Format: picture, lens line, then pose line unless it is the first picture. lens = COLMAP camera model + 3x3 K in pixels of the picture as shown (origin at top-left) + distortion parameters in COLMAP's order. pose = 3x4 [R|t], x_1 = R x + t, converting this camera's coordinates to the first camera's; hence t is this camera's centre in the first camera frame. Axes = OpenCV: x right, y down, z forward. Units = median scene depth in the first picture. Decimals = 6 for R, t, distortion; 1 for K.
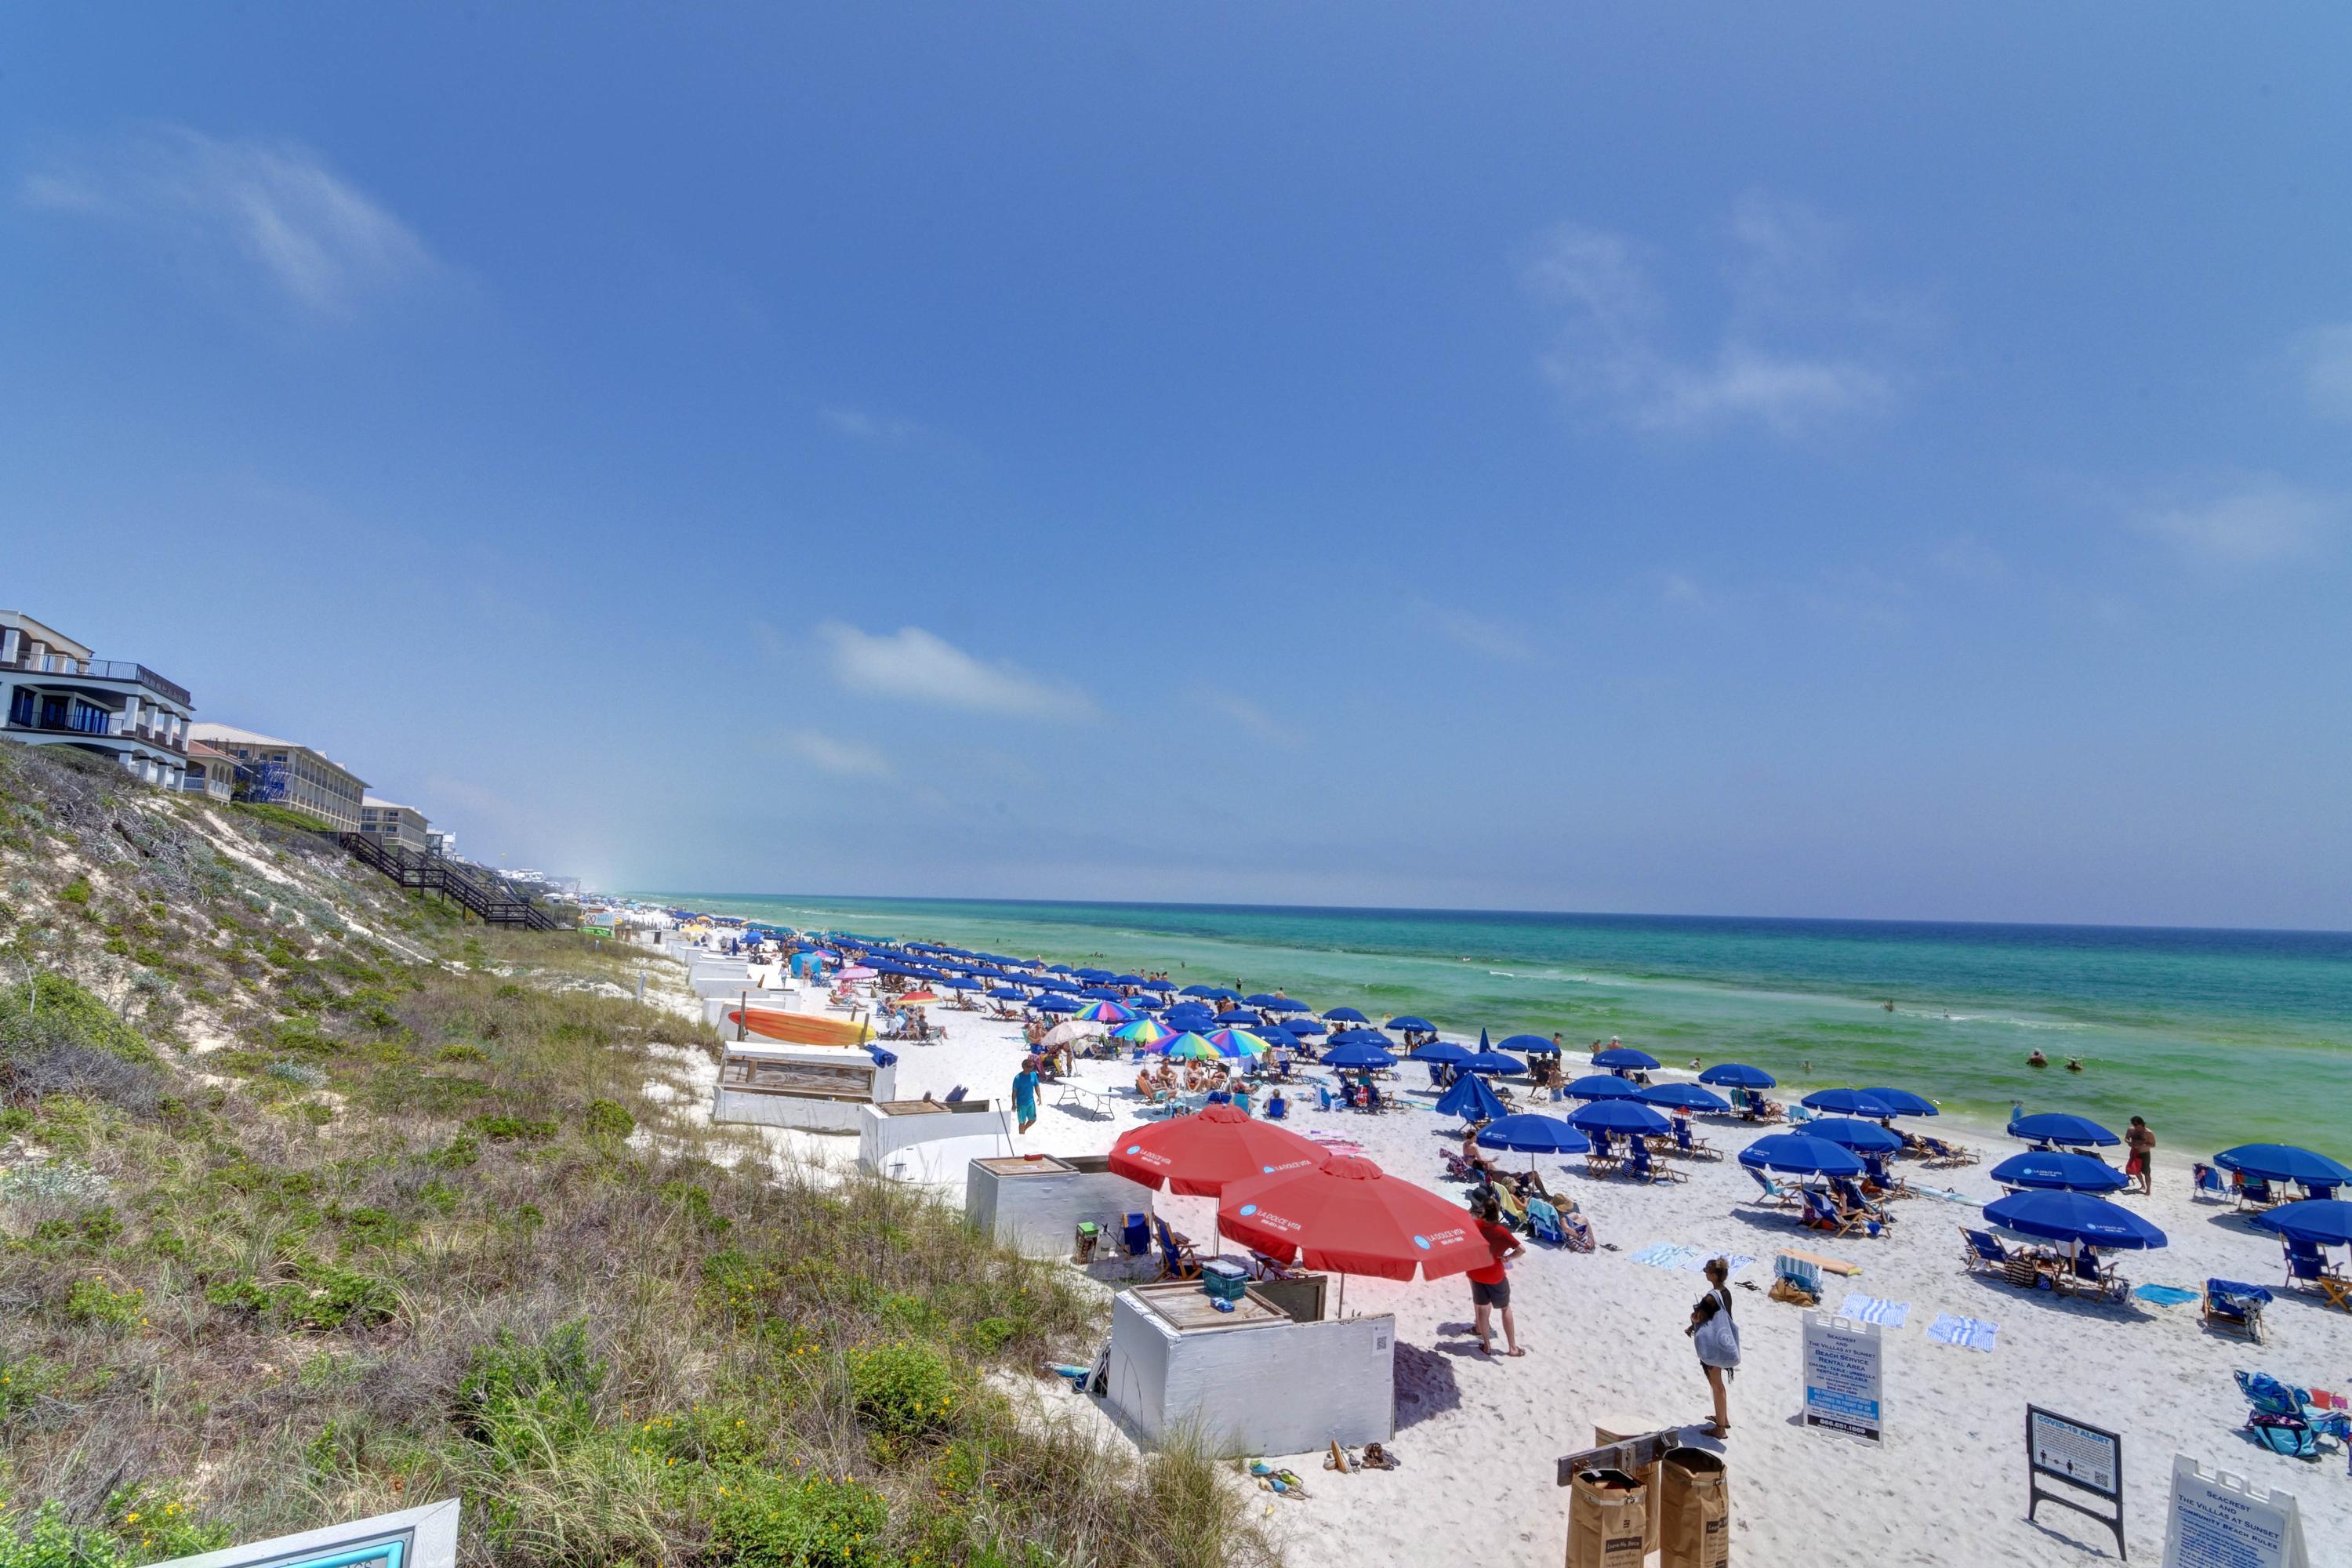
lens RADIAL K [[1127.5, 0, 1177.7], [0, 1127.5, 772.6], [0, 0, 1]] dist [0.000837, 0.000182]
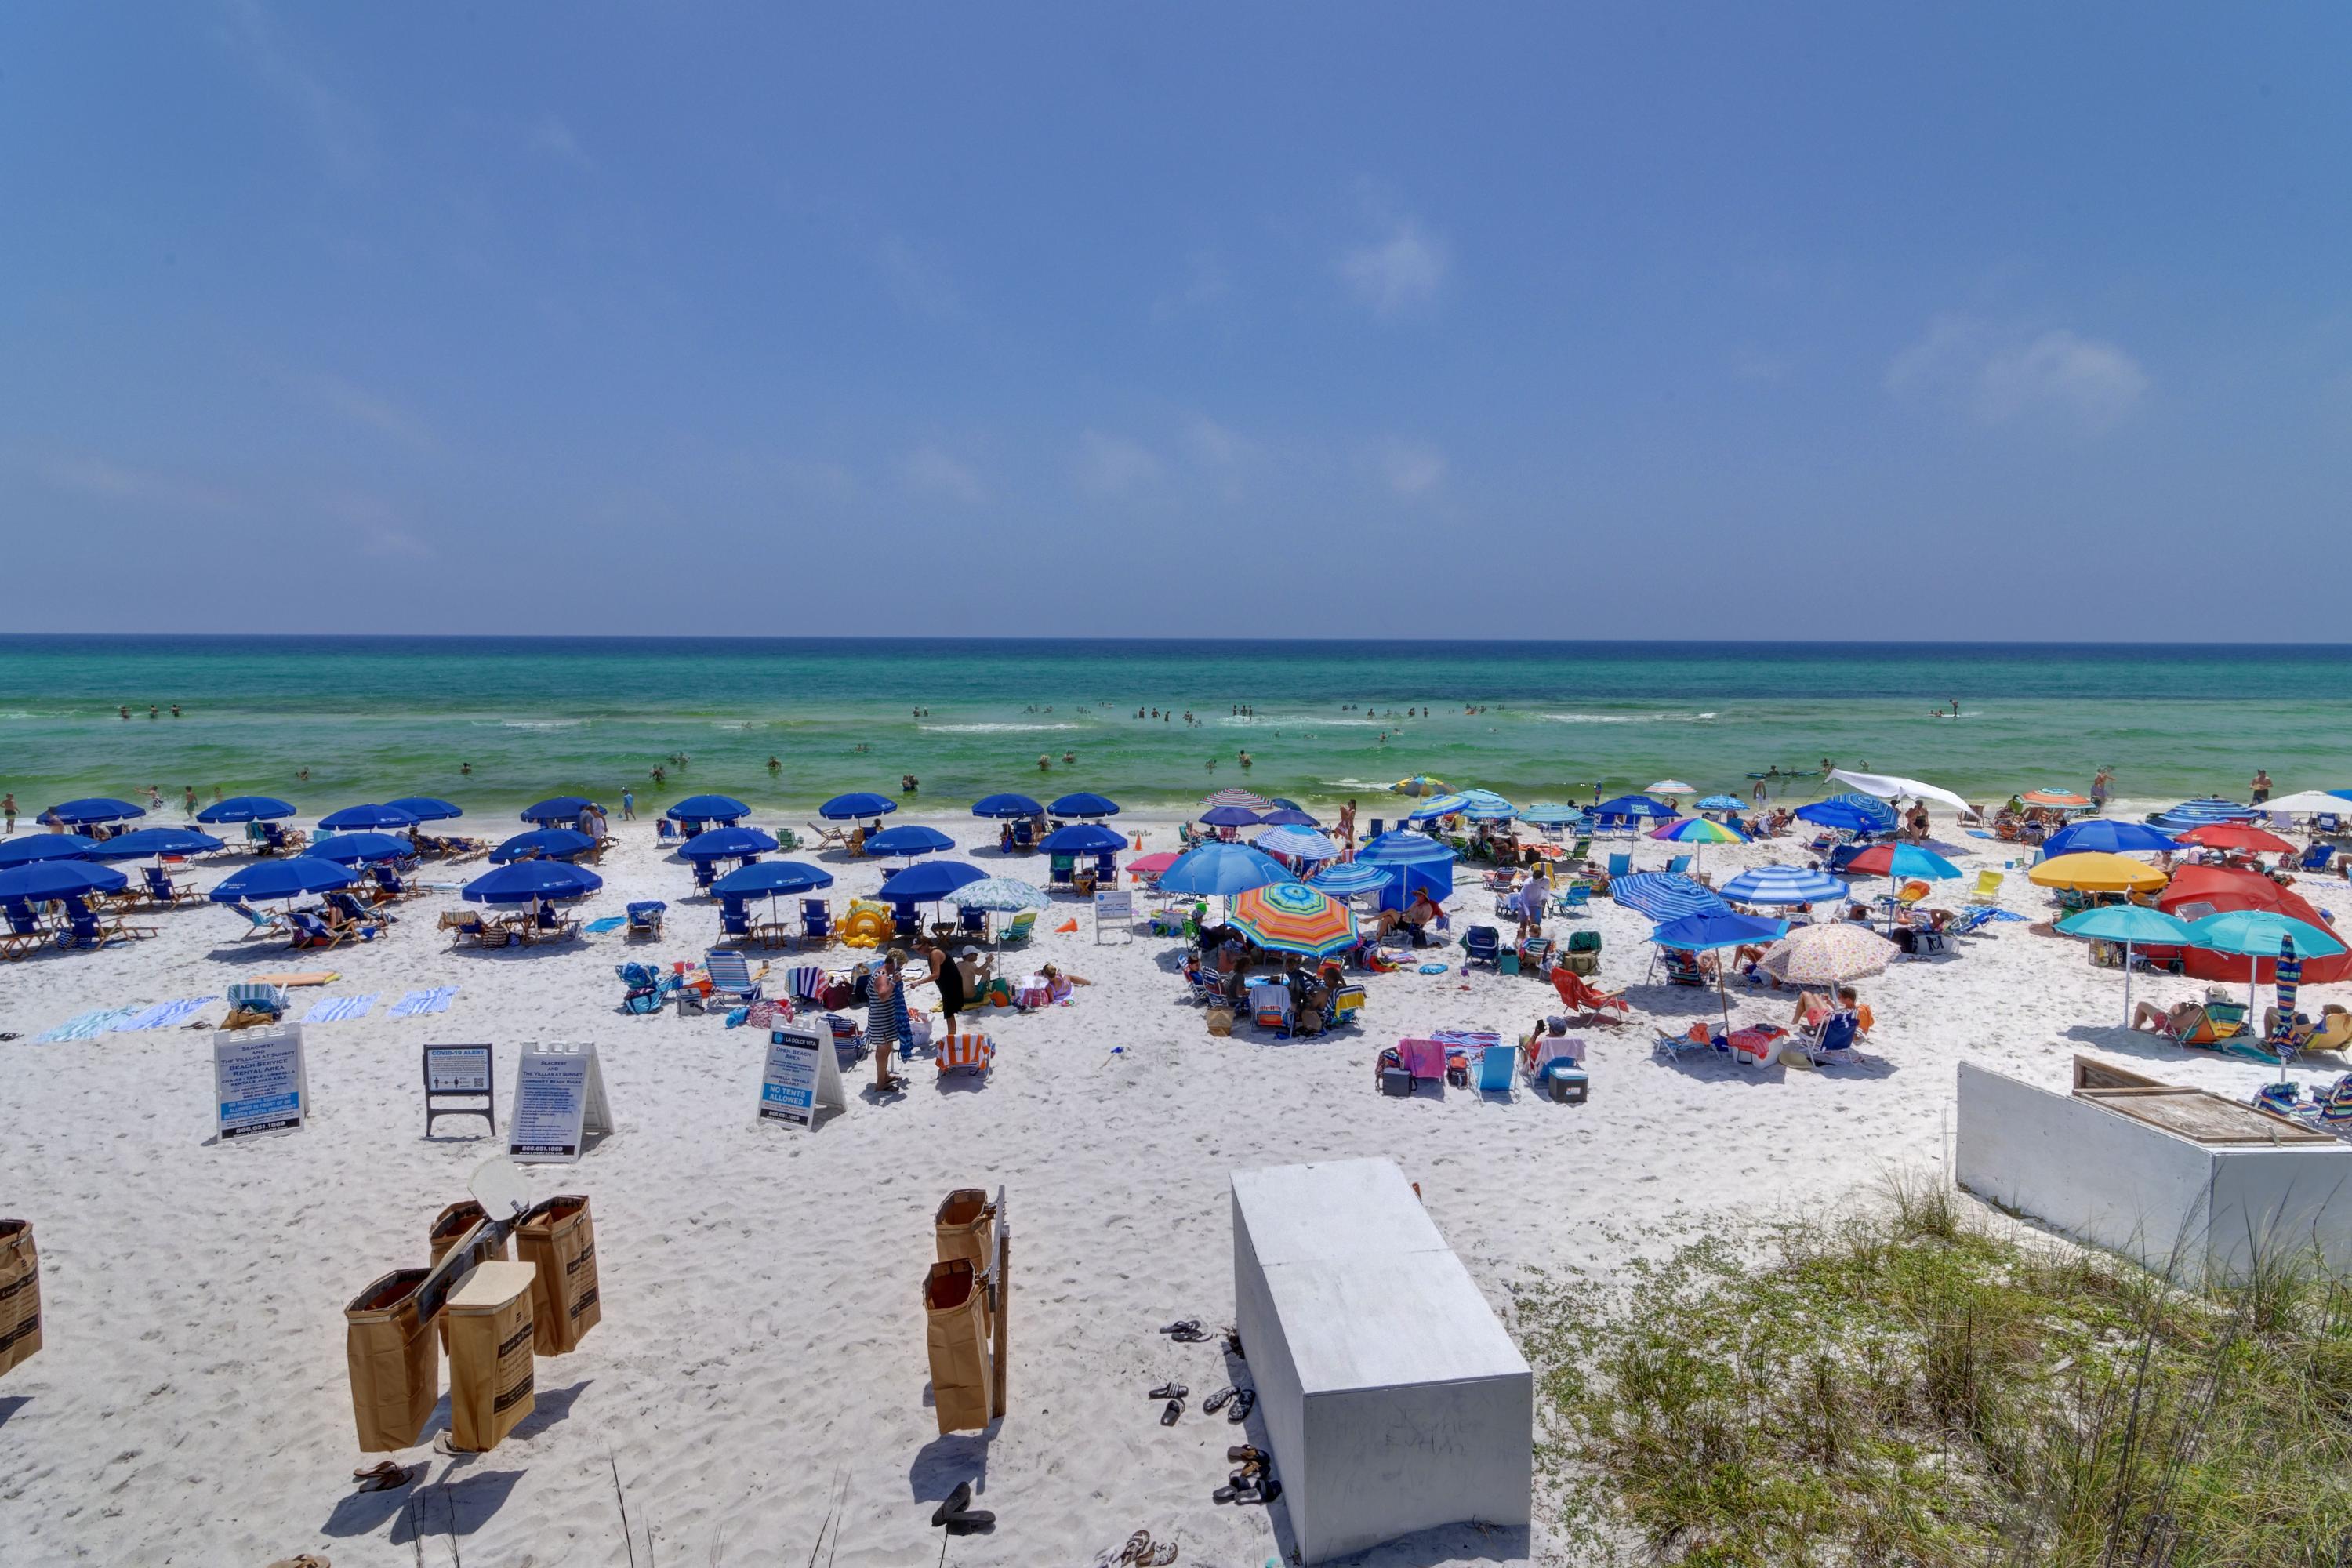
lens RADIAL K [[1127.5, 0, 1177.7], [0, 1127.5, 772.6], [0, 0, 1]] dist [0.000837, 0.000182]
pose [[0.445434, -0.128778, 0.886005, 0.058352], [-0.095303, 0.977159, 0.189940, -0.003291], [-0.890228, -0.169045, 0.422987, -0.068057]]
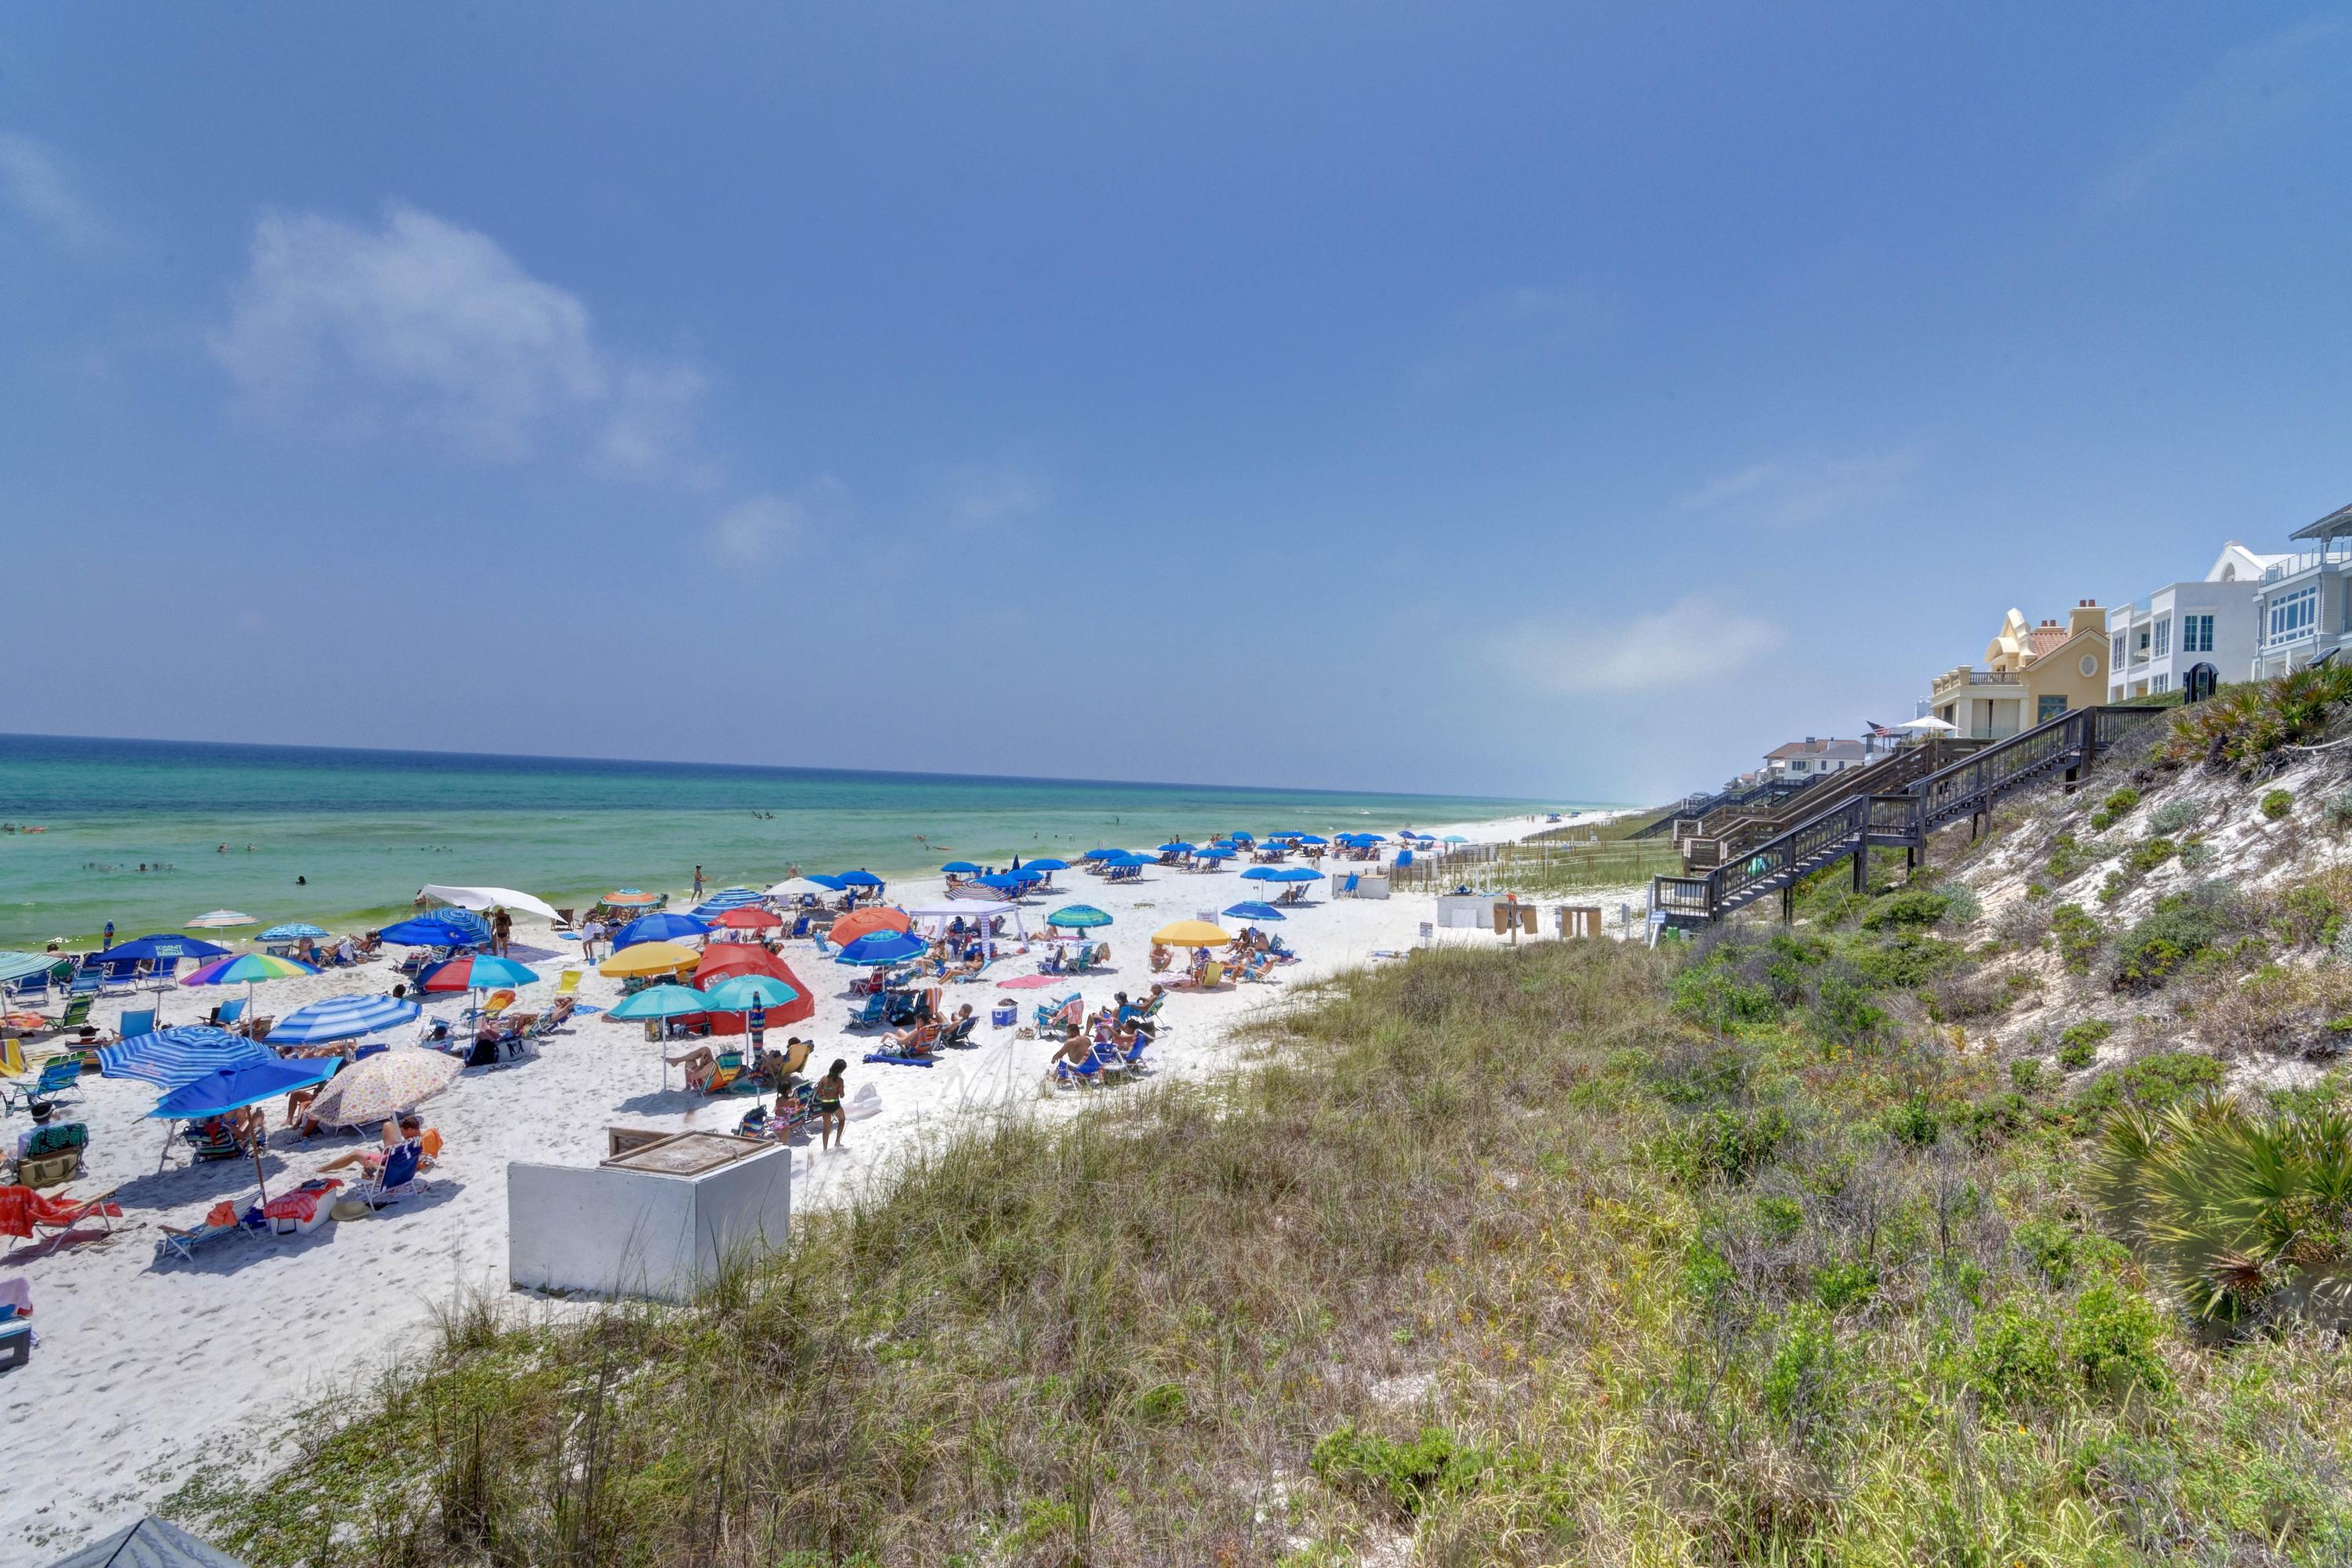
lens RADIAL K [[1127.5, 0, 1177.7], [0, 1127.5, 772.6], [0, 0, 1]] dist [0.000837, 0.000182]
pose [[-0.593685, -0.042942, 0.803551, 0.049407], [-0.147640, 0.987437, -0.056311, -0.009504], [-0.791038, -0.152067, -0.592566, -0.100076]]
